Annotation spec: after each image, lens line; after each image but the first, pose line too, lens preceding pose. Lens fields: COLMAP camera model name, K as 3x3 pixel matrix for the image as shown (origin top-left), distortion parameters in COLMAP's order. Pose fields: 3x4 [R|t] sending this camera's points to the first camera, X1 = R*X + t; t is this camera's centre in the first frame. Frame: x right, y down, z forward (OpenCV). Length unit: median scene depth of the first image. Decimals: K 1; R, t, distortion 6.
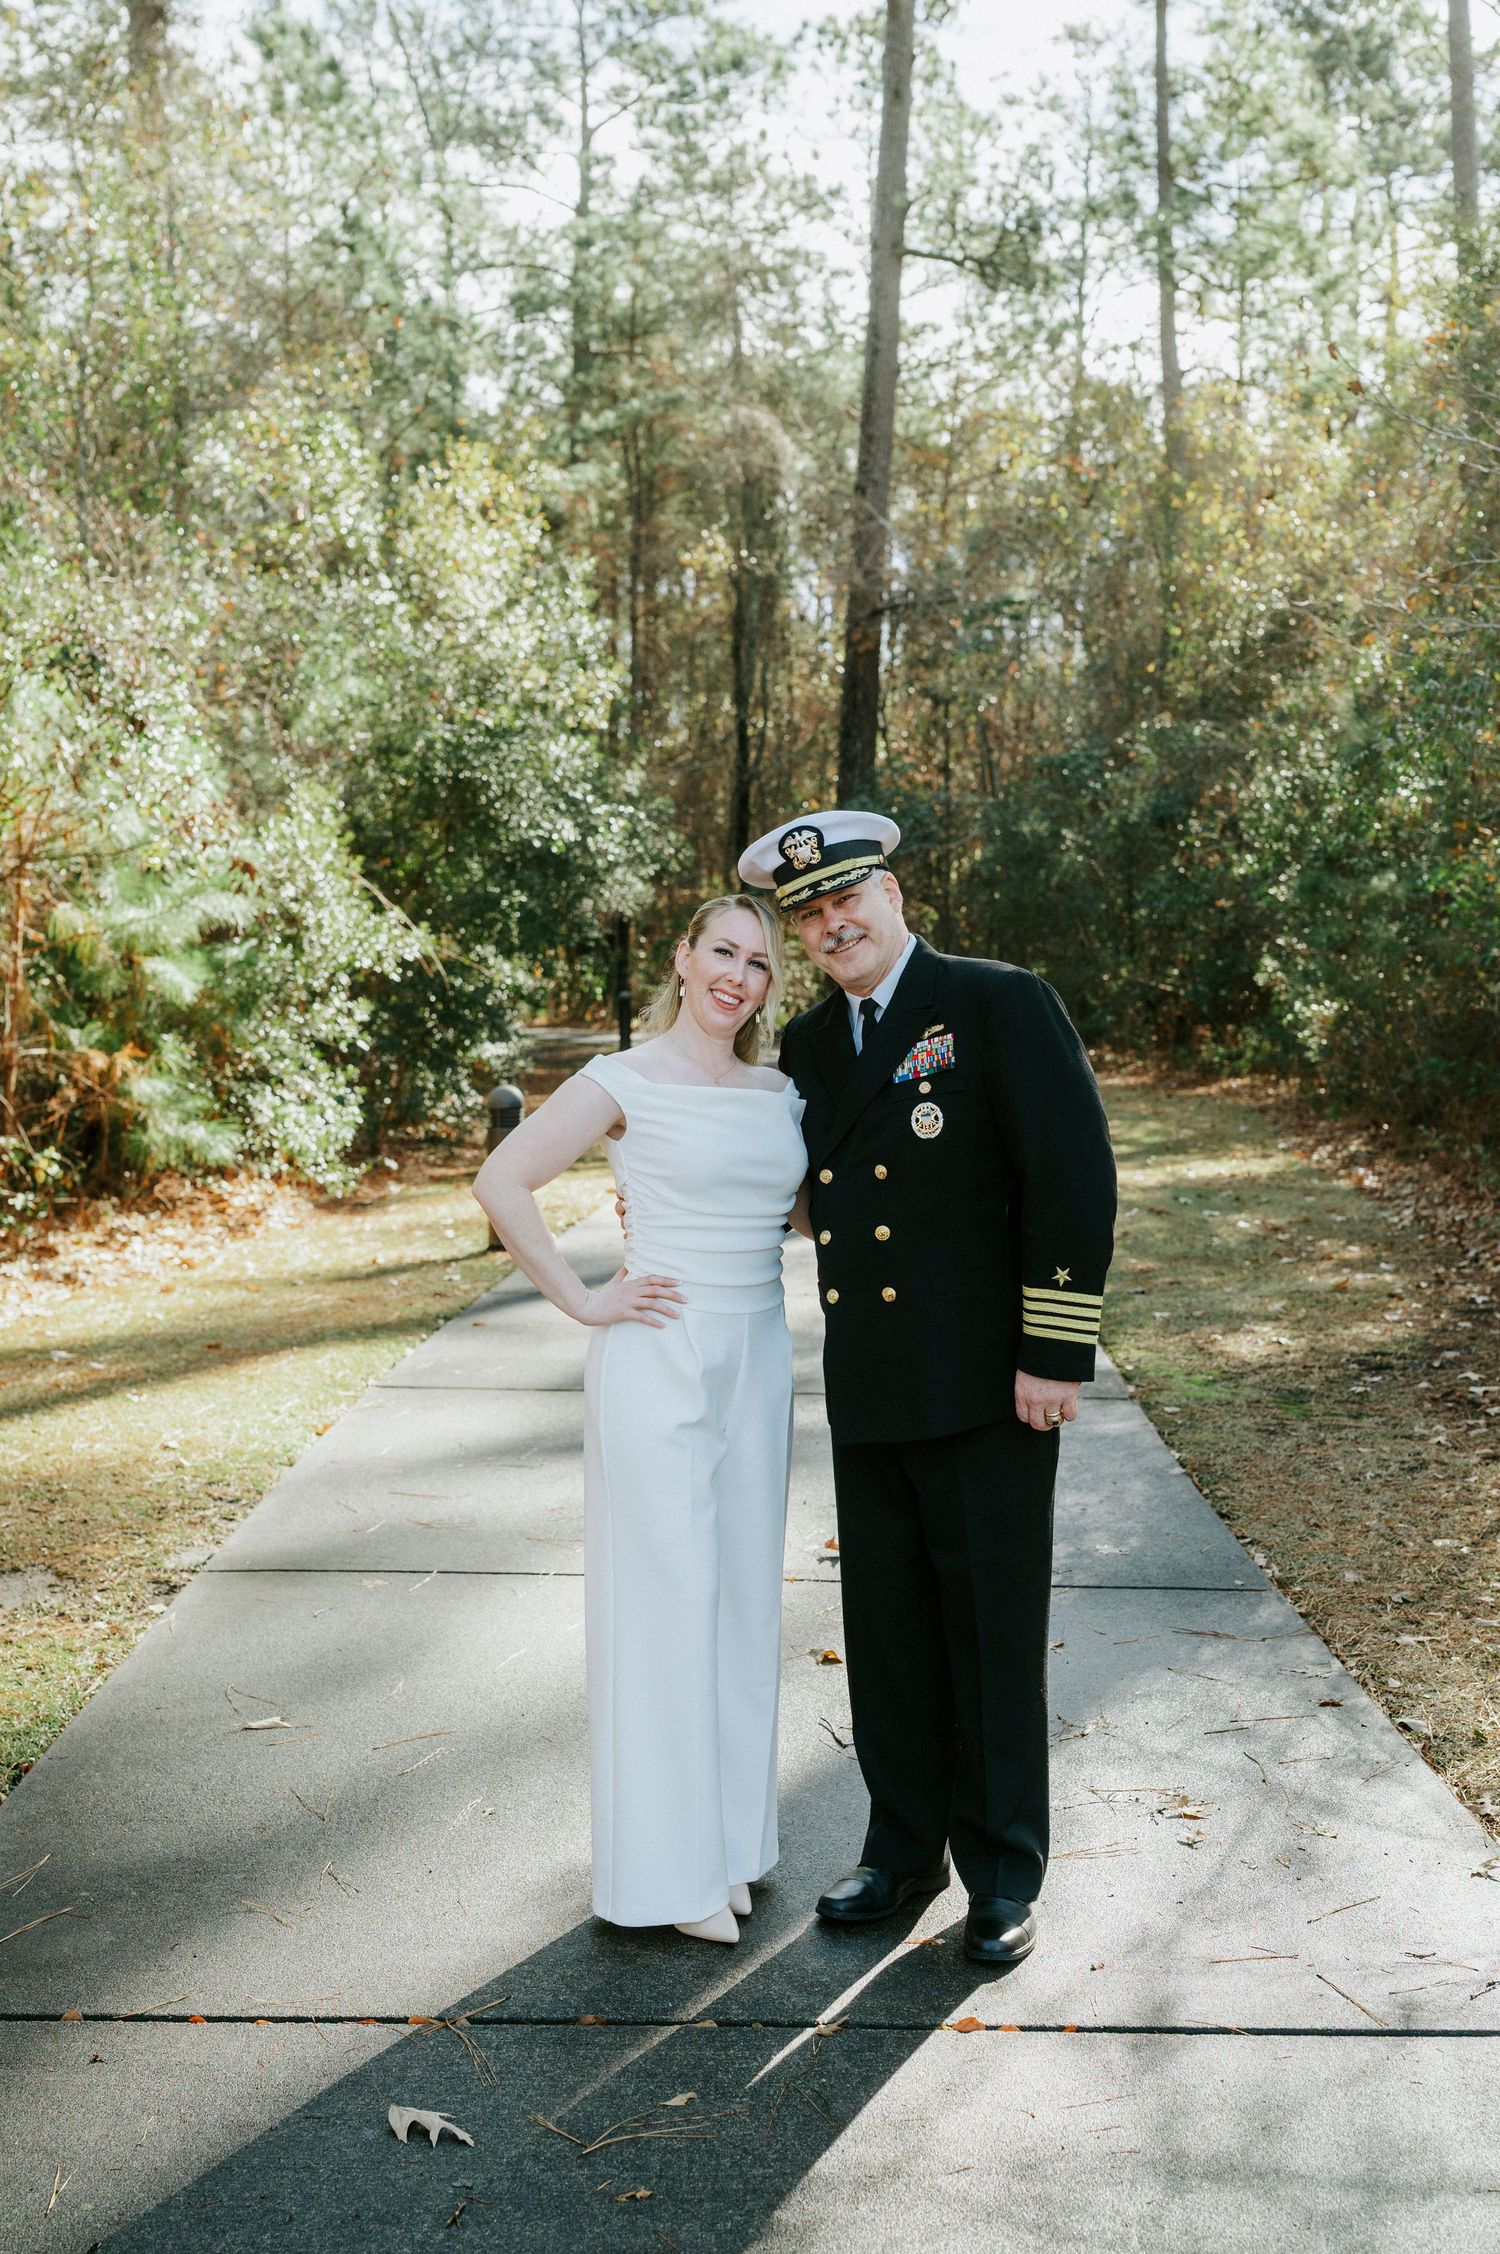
lens RADIAL K [[2324.9, 0, 837.6], [0, 2324.9, 1056.5], [0, 0, 1]] dist [-0.043712, 0.000000]
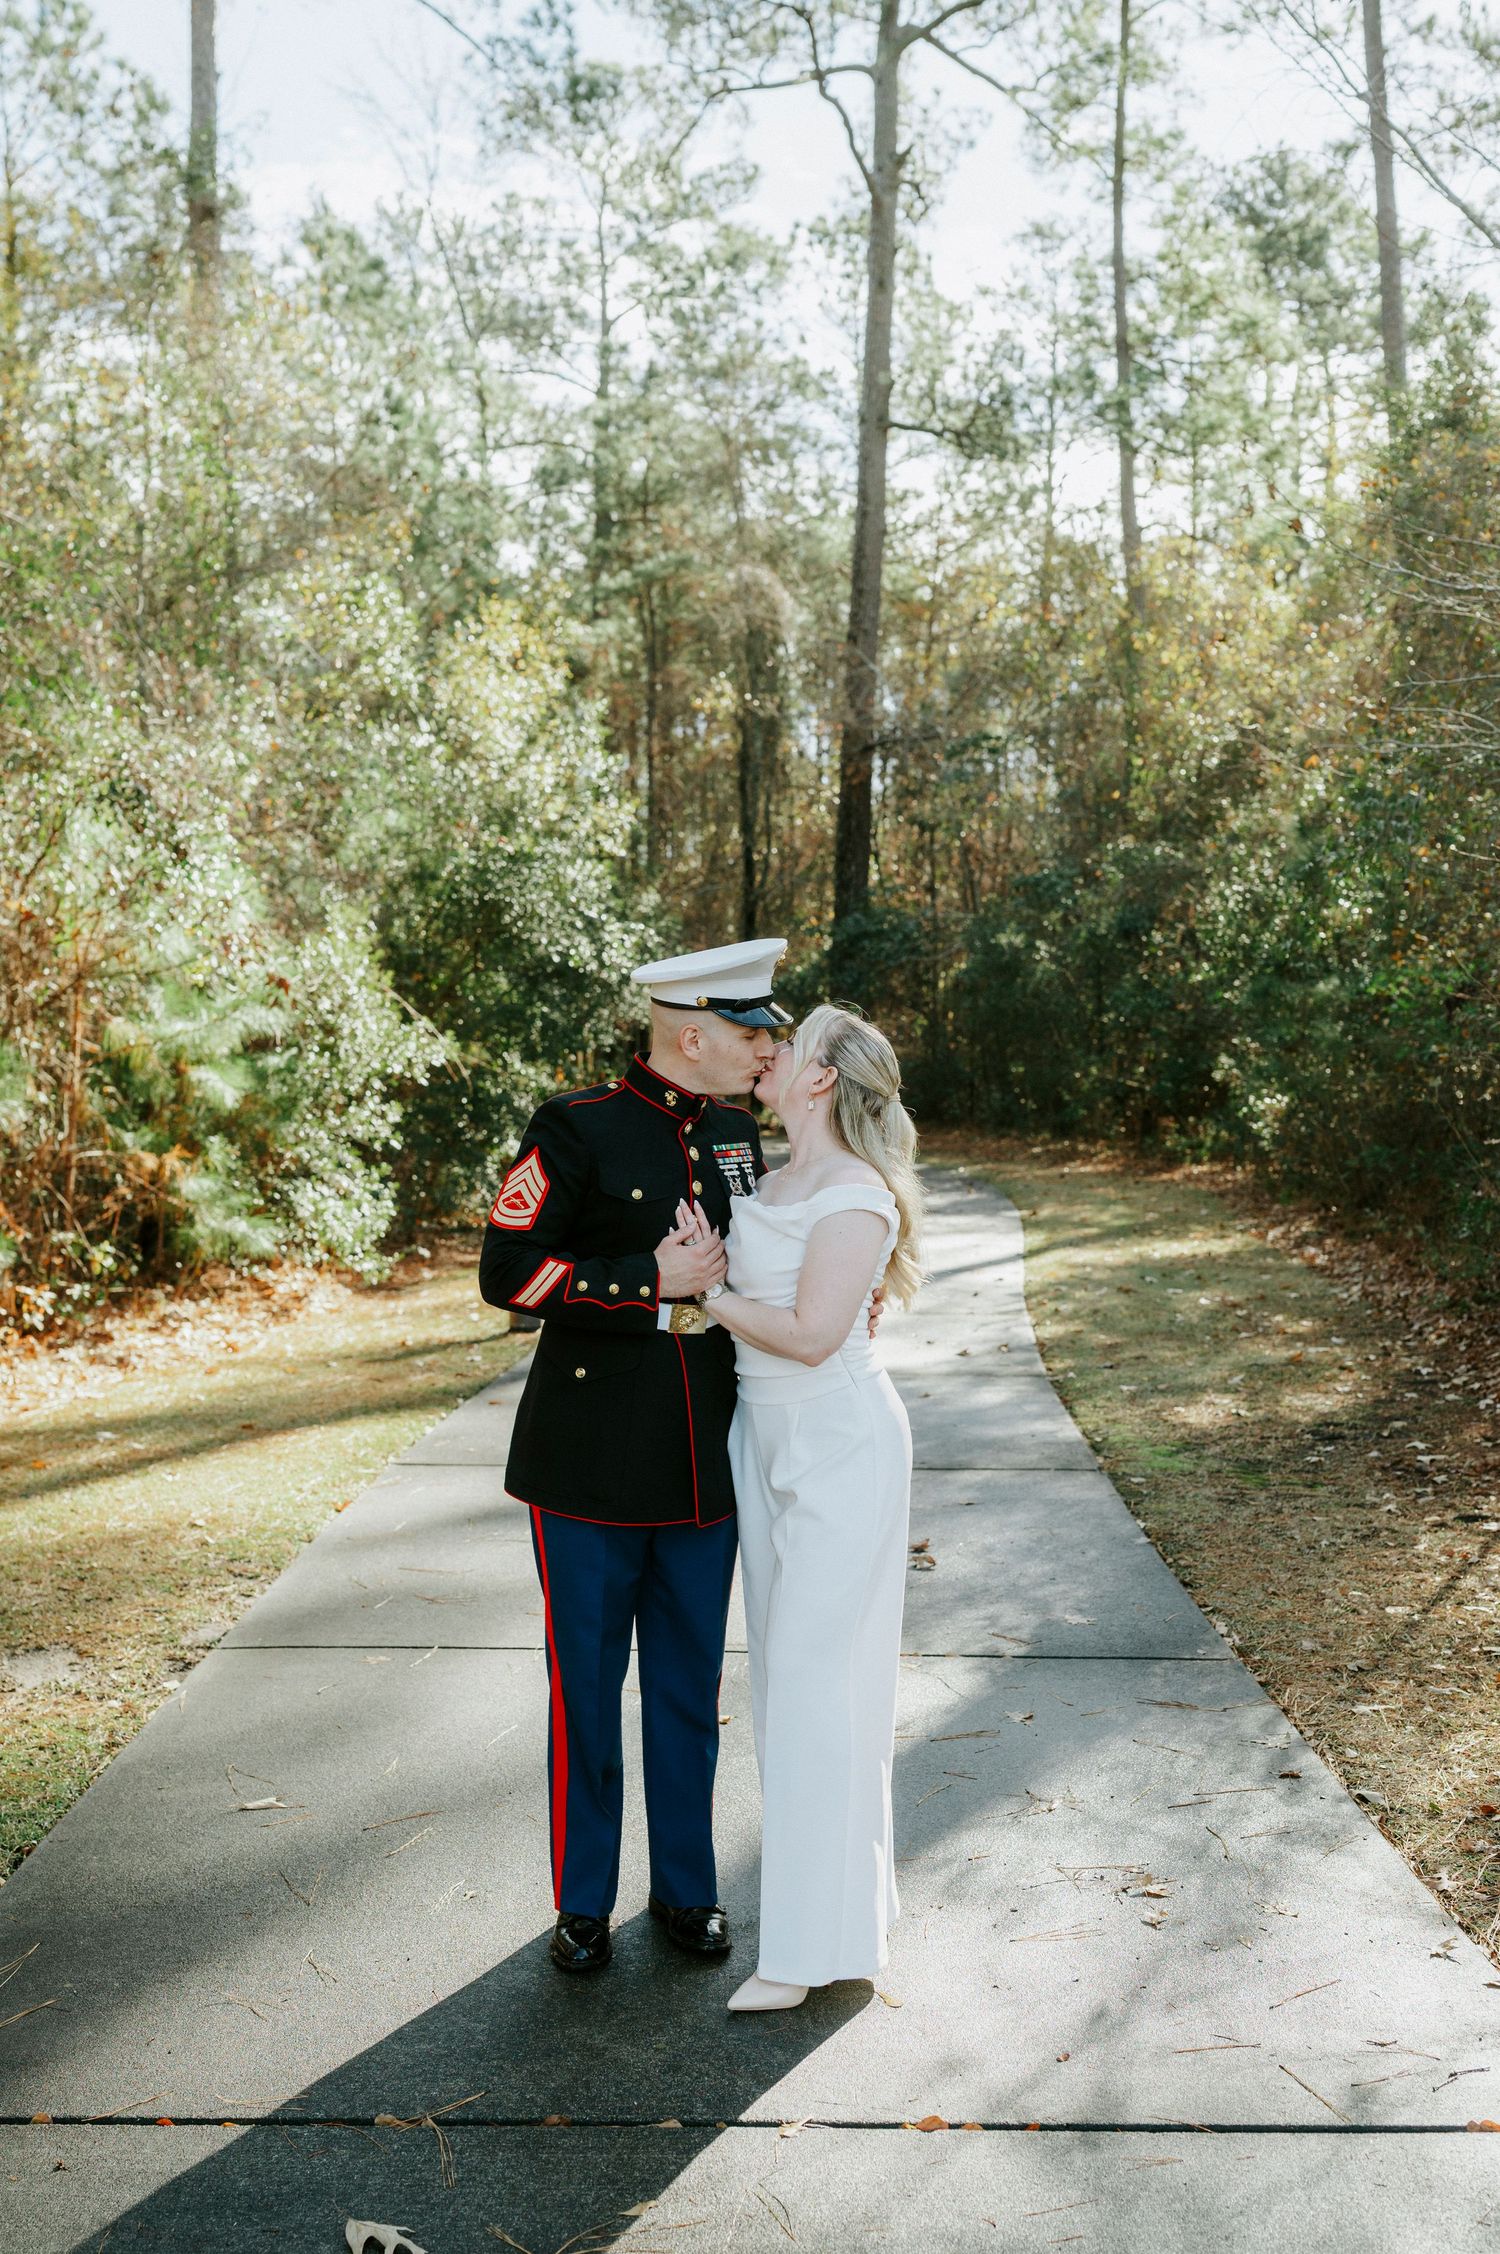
lens RADIAL K [[2324.9, 0, 744.7], [0, 2324.9, 1125.3], [0, 0, 1]] dist [-0.043712, 0.000000]
pose [[0.999794, -0.009747, -0.017800, -0.021970], [0.009461, 0.999826, -0.016061, 0.005710], [0.017953, 0.015889, 0.999713, -0.099559]]
